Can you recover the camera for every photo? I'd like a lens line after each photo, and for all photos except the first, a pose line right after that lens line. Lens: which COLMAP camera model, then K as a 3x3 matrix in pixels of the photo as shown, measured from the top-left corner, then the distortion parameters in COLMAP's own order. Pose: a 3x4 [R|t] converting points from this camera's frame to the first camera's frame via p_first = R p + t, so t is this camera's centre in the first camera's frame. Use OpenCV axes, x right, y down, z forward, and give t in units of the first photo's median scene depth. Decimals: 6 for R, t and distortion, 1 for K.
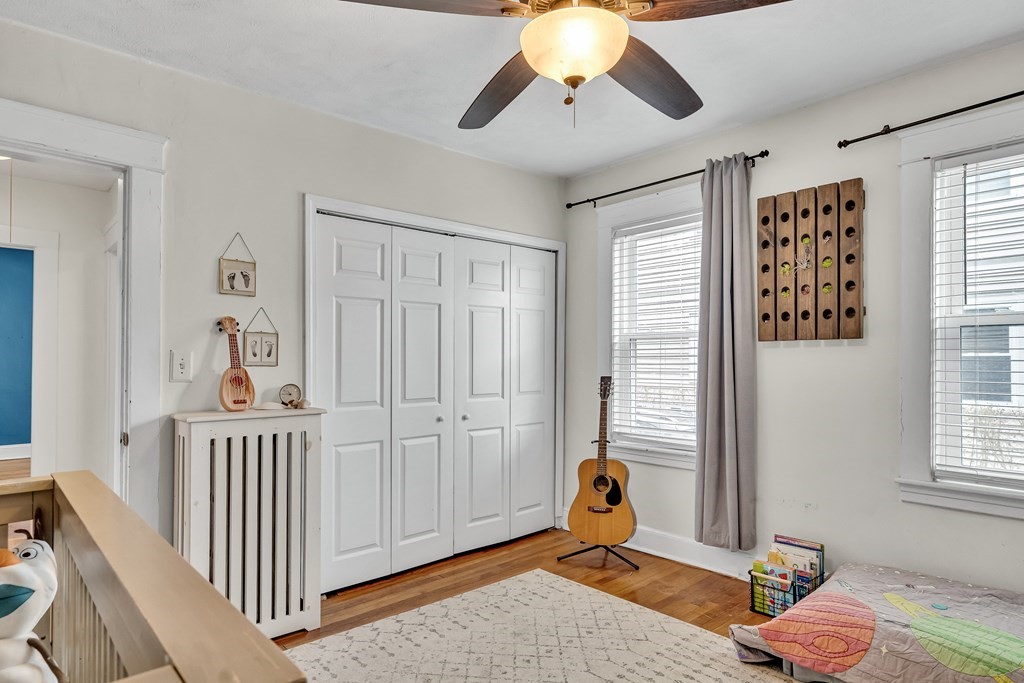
lens RADIAL K [[602.2, 0, 527.3], [0, 602.2, 346.4], [0, 0, 1]] dist [0.004343, 0.000805]
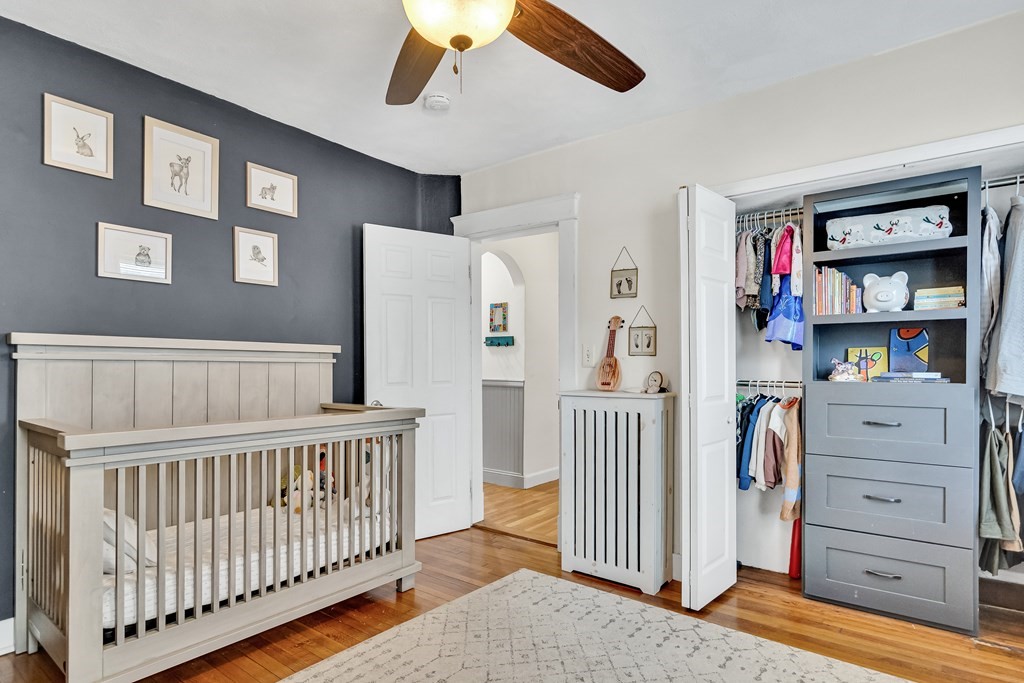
lens RADIAL K [[602.2, 0, 527.3], [0, 602.2, 346.4], [0, 0, 1]] dist [0.004343, 0.000805]
pose [[0.142063, -0.005630, -0.989842, 0.538147], [0.030573, 0.999532, -0.001297, 0.007355], [0.989385, -0.030078, 0.142169, 0.479375]]
